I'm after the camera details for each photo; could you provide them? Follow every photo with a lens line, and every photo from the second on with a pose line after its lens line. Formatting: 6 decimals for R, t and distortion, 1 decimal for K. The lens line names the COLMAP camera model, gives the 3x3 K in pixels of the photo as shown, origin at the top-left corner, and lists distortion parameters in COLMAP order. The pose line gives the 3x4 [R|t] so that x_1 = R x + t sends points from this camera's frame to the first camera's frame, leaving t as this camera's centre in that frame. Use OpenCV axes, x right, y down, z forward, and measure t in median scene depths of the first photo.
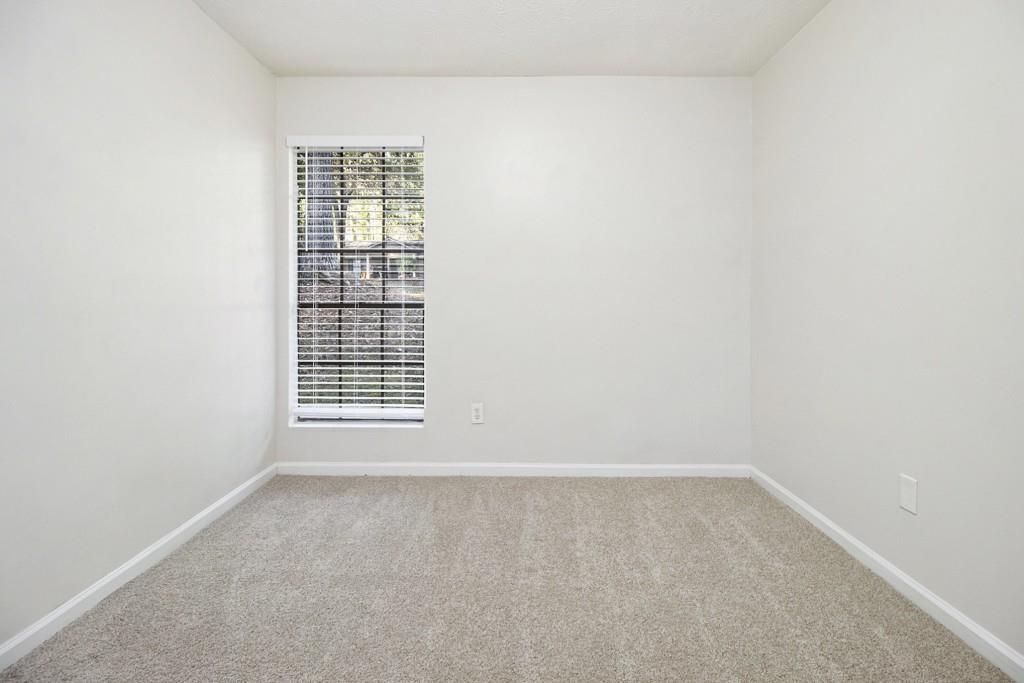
lens RADIAL K [[481.2, 0, 502.0], [0, 481.2, 308.7], [0, 0, 1]] dist [-0.001755, -0.005436]
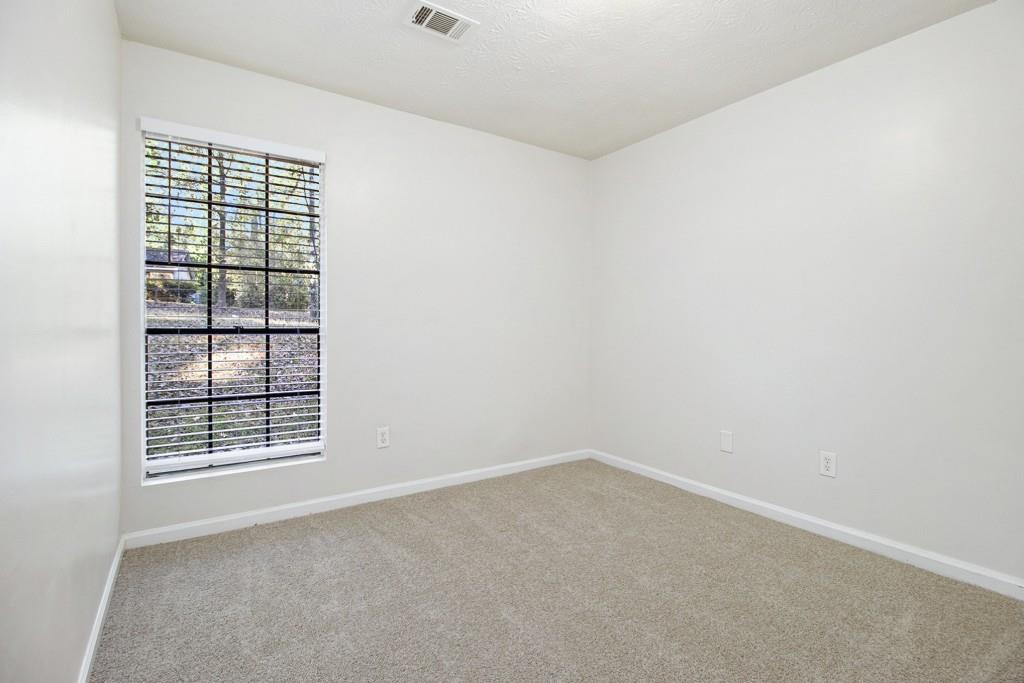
lens RADIAL K [[481.2, 0, 504.0], [0, 481.2, 326.9], [0, 0, 1]] dist [-0.001755, -0.005436]
pose [[0.825691, 0.001148, 0.564122, -0.431476], [0.005653, 0.999931, -0.010310, -0.002263], [-0.564094, 0.011701, 0.825627, 0.021486]]
